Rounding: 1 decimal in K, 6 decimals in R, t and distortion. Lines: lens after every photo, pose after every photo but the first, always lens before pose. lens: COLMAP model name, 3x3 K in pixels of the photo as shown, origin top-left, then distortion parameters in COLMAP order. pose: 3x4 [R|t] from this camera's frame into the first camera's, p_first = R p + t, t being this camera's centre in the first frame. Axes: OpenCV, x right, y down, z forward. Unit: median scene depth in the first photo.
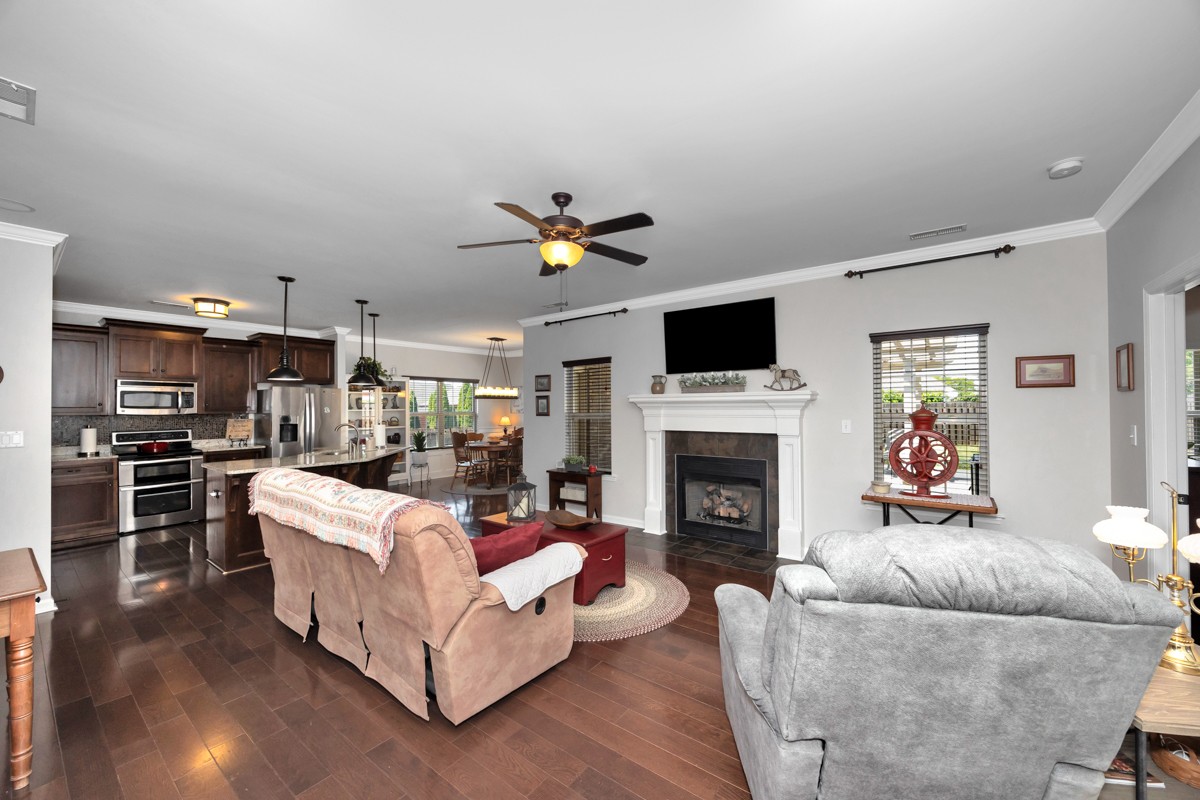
lens RADIAL K [[468.1, 0, 608.2], [0, 468.1, 394.9], [0, 0, 1]] dist [0.001040, 0.000038]
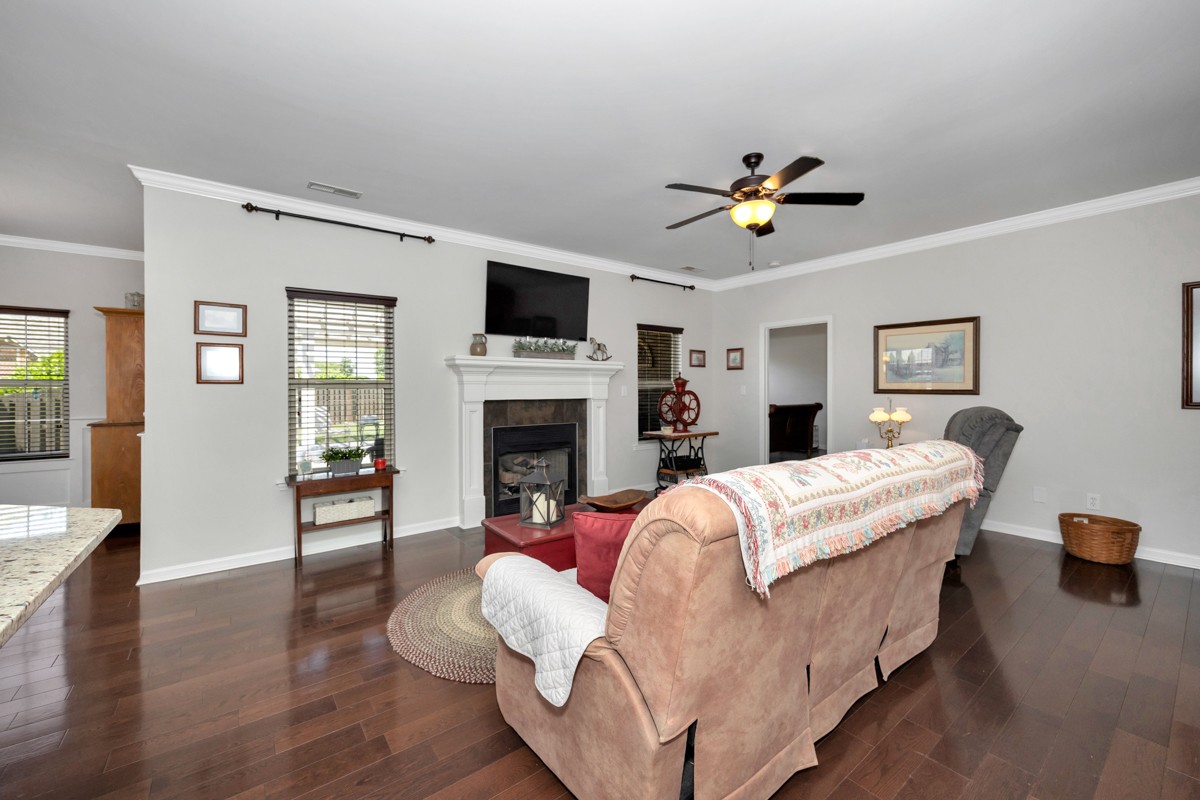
lens RADIAL K [[468.1, 0, 608.2], [0, 468.1, 394.9], [0, 0, 1]] dist [0.001040, 0.000038]
pose [[0.268413, -0.009634, 0.963256, -0.669266], [-0.022952, 0.999602, 0.016393, 0.050005], [-0.963030, -0.026509, 0.268085, 0.593601]]
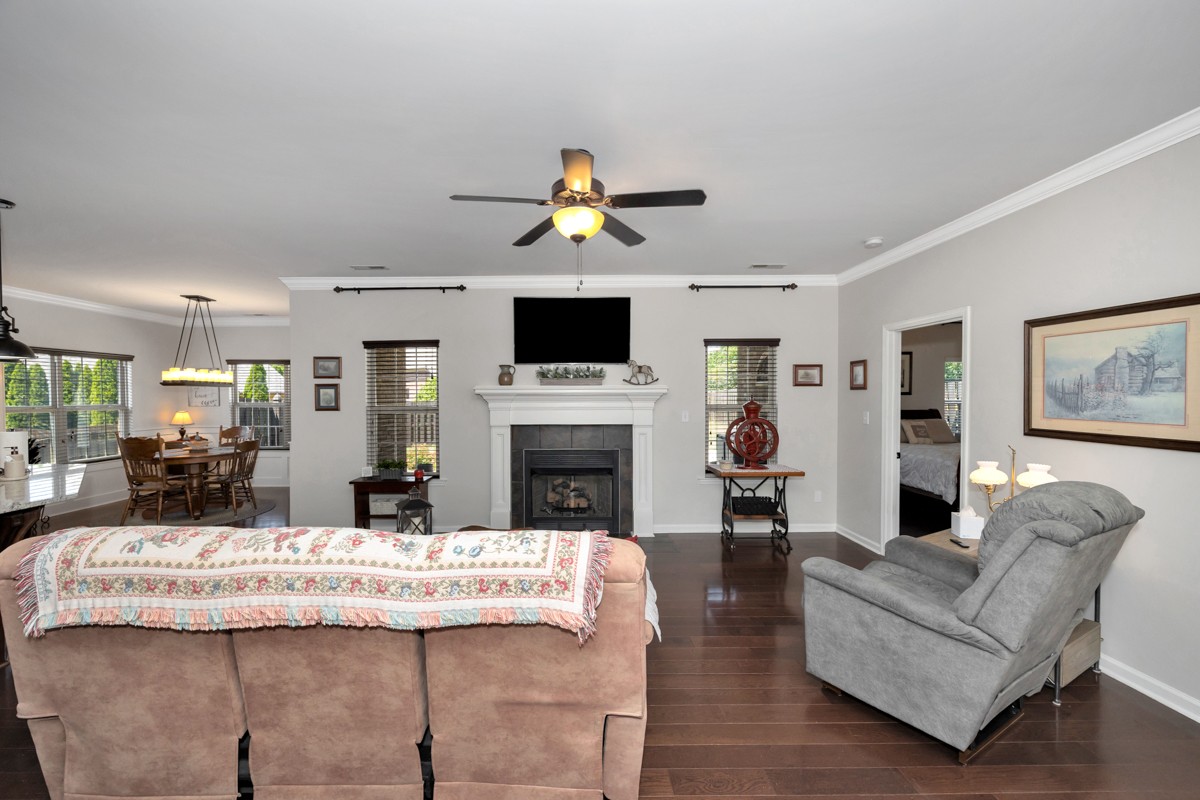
lens RADIAL K [[476.1, 0, 600.0], [0, 476.1, 400.0], [0, 0, 1]] dist [-0.003061, -0.000272]
pose [[0.791598, -0.002195, 0.611038, -0.336688], [-0.018230, 0.999464, 0.027206, -0.001717], [-0.610770, -0.032675, 0.791134, 0.160634]]
